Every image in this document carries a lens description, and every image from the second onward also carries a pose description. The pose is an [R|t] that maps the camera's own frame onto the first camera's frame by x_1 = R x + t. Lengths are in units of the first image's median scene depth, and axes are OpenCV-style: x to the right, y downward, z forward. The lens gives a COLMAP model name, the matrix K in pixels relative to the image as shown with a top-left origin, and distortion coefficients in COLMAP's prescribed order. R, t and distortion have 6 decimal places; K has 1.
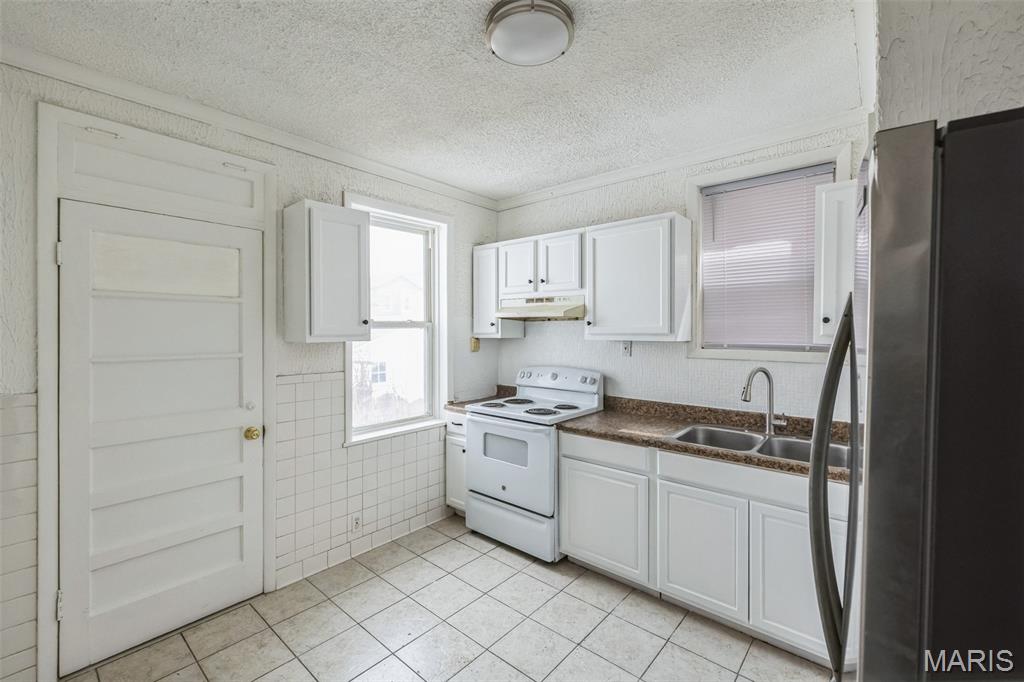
lens RADIAL K [[440.0, 0, 510.9], [0, 440.0, 322.8], [0, 0, 1]] dist [-0.000365, -0.000219]
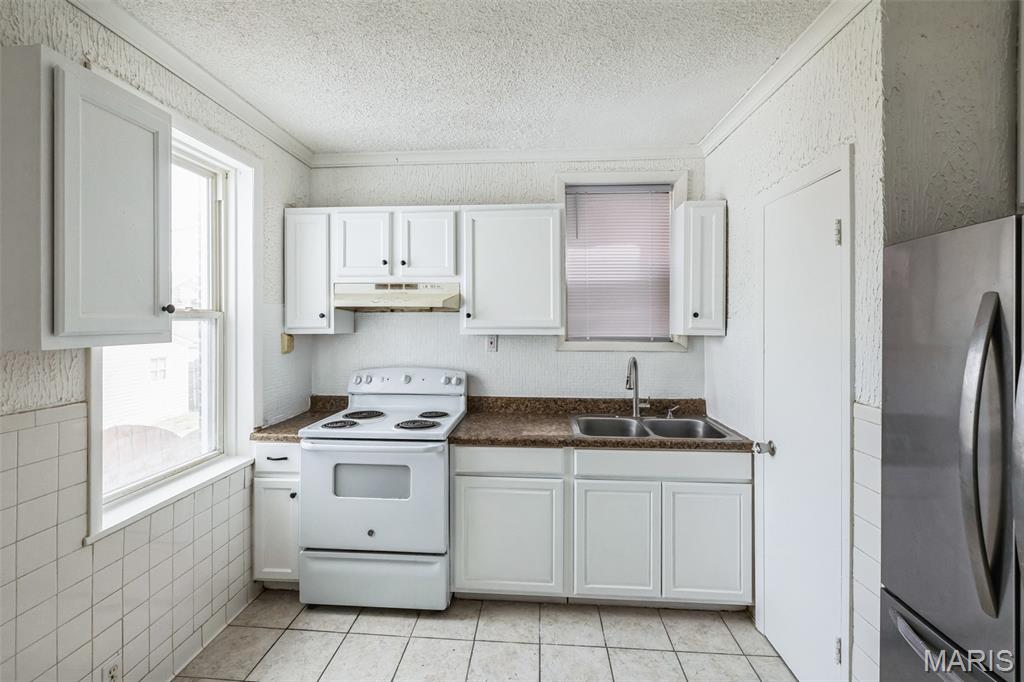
lens RADIAL K [[433.7, 0, 507.7], [0, 433.7, 314.1], [0, 0, 1]] dist [-0.000252, -0.000322]
pose [[0.797745, 0.013246, 0.602850, -0.268938], [-0.010479, 0.999912, -0.008104, 0.004196], [-0.602904, 0.000148, 0.797814, 0.255946]]
